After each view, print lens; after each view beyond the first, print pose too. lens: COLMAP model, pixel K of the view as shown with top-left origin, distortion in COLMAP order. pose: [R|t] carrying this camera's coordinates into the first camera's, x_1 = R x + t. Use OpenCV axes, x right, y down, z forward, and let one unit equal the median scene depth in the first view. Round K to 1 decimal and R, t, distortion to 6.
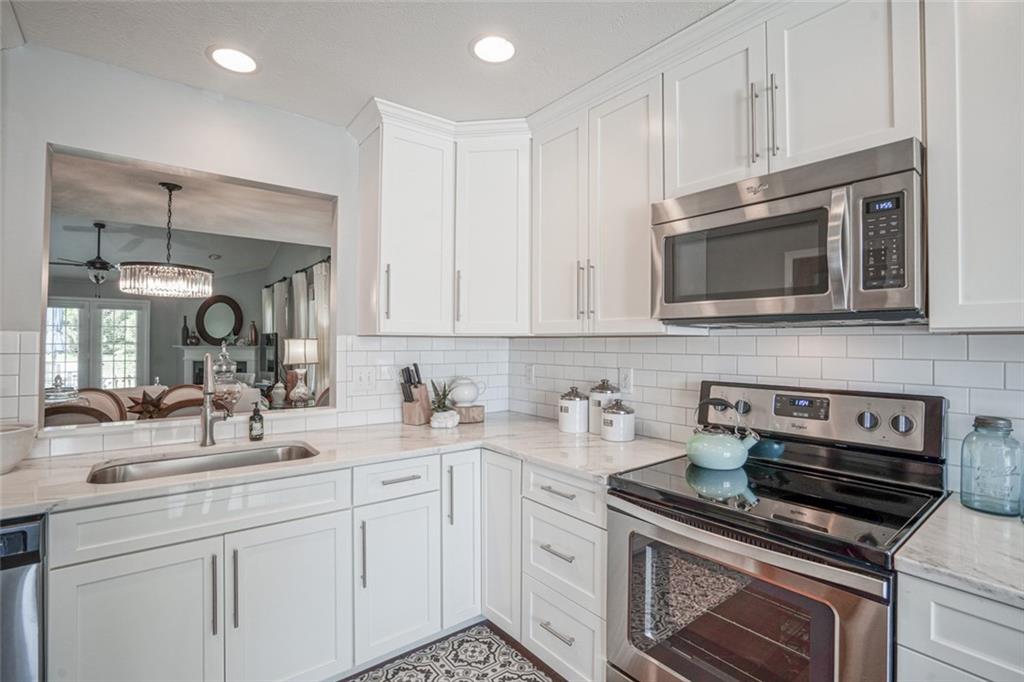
lens RADIAL K [[477.0, 0, 515.4], [0, 477.0, 340.2], [0, 0, 1]] dist [-0.056521, 0.021760]
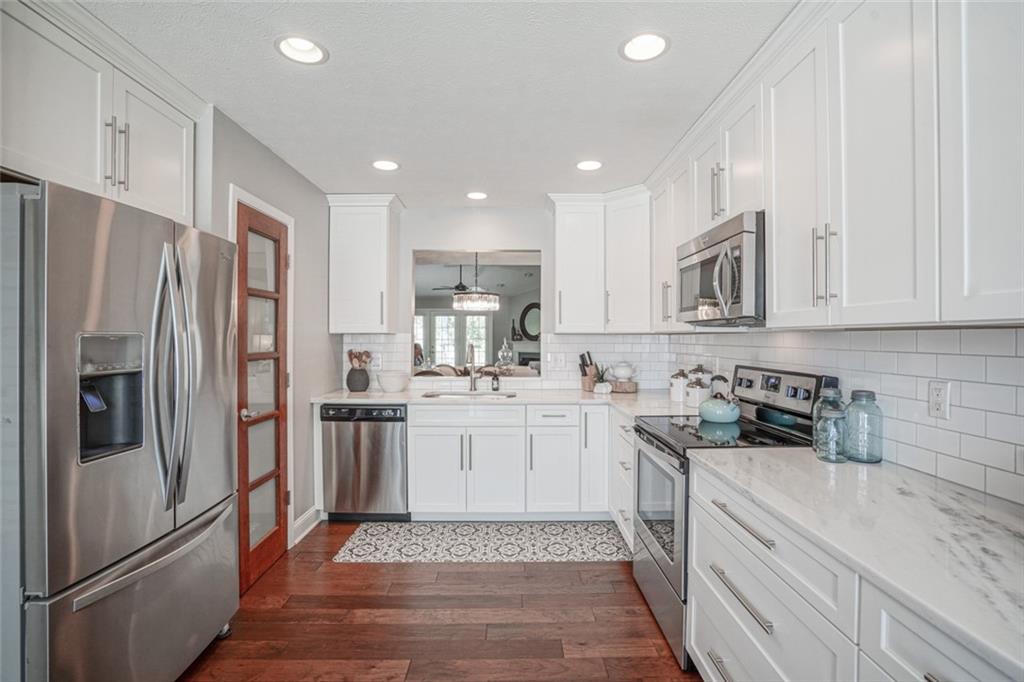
lens RADIAL K [[477.0, 0, 515.4], [0, 477.0, 340.2], [0, 0, 1]] dist [-0.056521, 0.021760]
pose [[0.790010, 0.000349, -0.613094, 0.568331], [0.005142, 0.999961, 0.007195, 0.000311], [0.613073, -0.008837, 0.789977, -0.376667]]
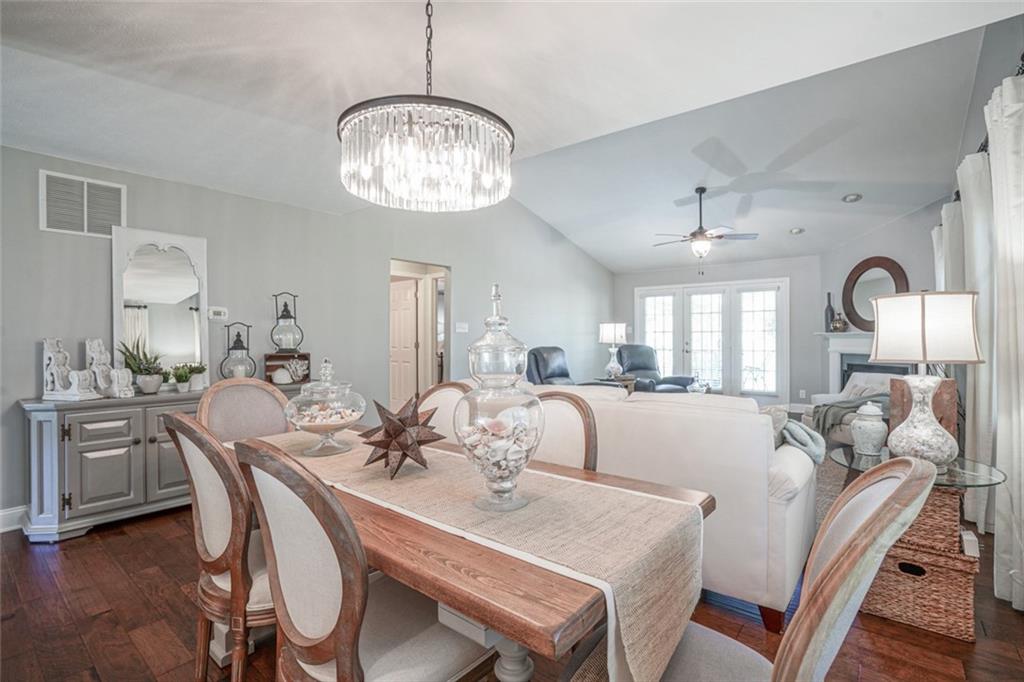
lens RADIAL K [[477.0, 0, 515.4], [0, 477.0, 340.2], [0, 0, 1]] dist [-0.056521, 0.021760]
pose [[0.222586, 0.004067, -0.974905, -0.334762], [0.010464, 0.999924, 0.006561, 0.052324], [0.974857, -0.011662, 0.222526, 1.261269]]
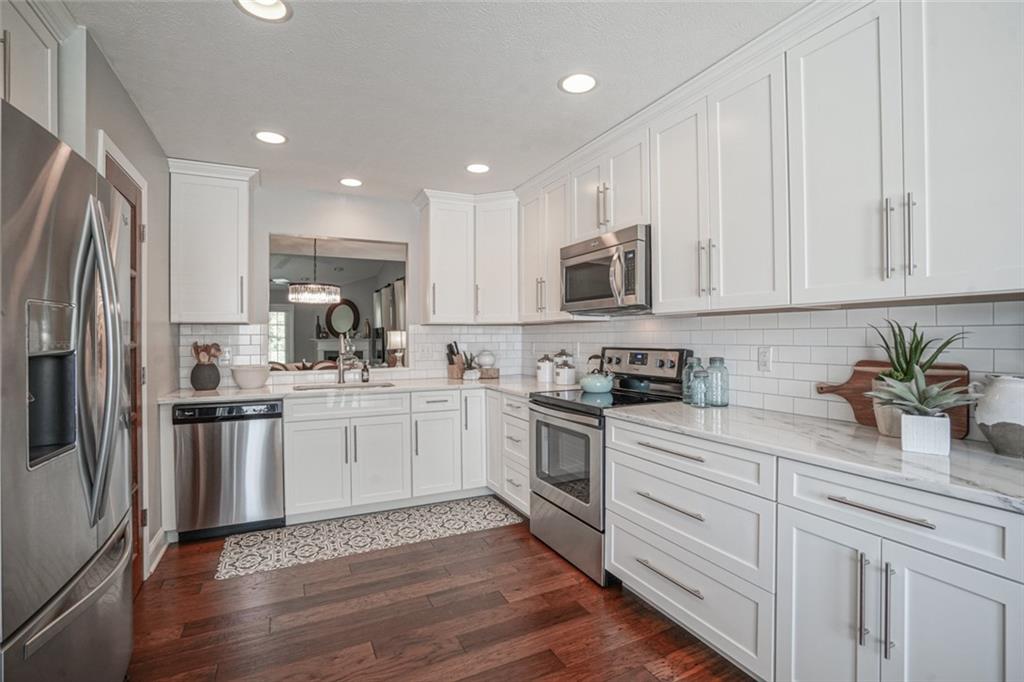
lens RADIAL K [[477.0, 0, 515.4], [0, 477.0, 340.2], [0, 0, 1]] dist [-0.056521, 0.021760]
pose [[0.977759, -0.008421, -0.209563, 0.348829], [0.010706, 0.999895, 0.009769, 0.031976], [0.209459, -0.011795, 0.977746, -0.584073]]
